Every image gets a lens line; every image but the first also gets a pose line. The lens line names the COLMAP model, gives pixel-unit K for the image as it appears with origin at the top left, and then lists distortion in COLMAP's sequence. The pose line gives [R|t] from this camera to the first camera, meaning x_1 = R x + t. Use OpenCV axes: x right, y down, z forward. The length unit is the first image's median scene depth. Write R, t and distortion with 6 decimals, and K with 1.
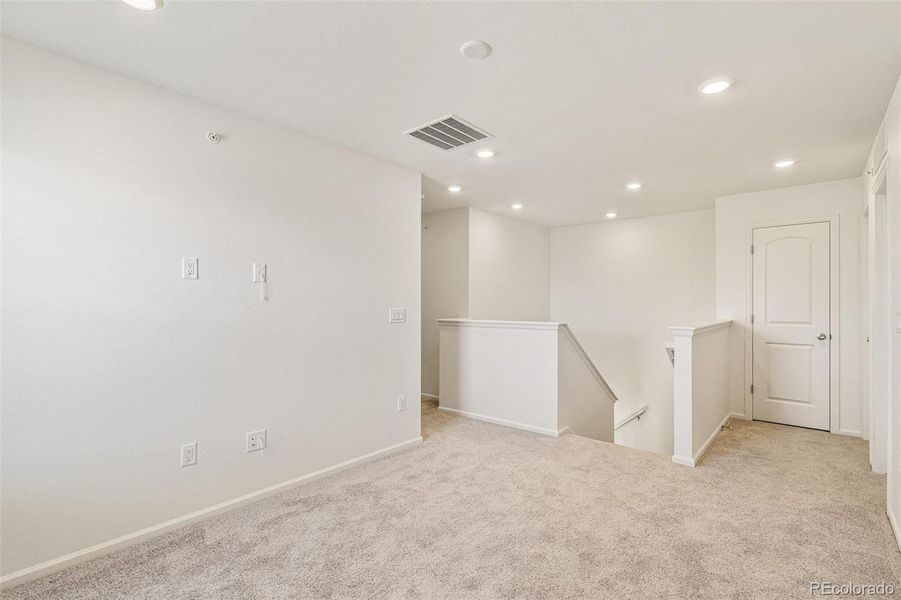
lens RADIAL K [[420.2, 0, 446.6], [0, 420.2, 300.2], [0, 0, 1]] dist [-0.000939, 0.000242]
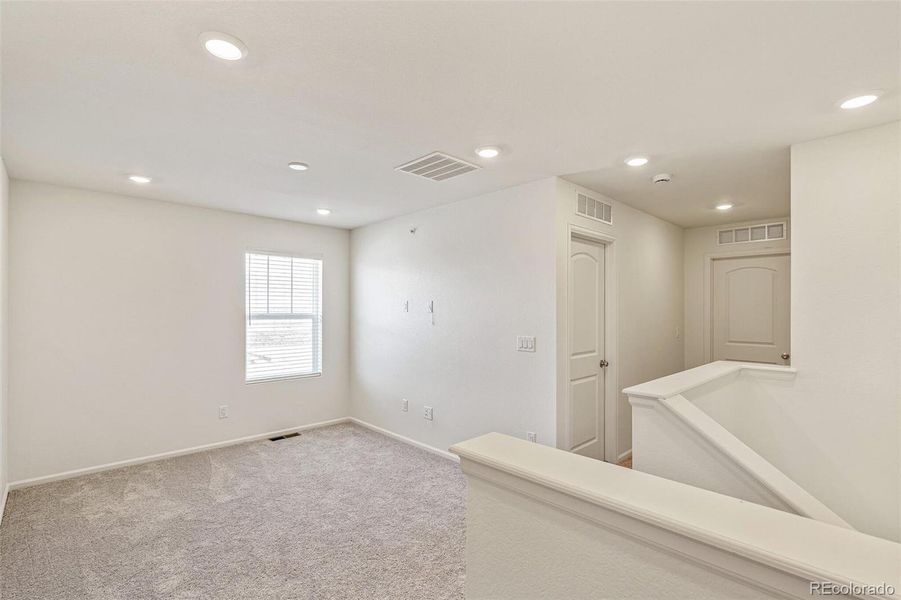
lens RADIAL K [[404.5, 0, 449.3], [0, 404.5, 311.2], [0, 0, 1]] dist [-0.001381, 0.000419]
pose [[-0.054192, -0.003983, -0.998523, 1.038667], [-0.001392, 0.999991, -0.003913, -0.042091], [0.998530, 0.001178, -0.054197, 1.133667]]
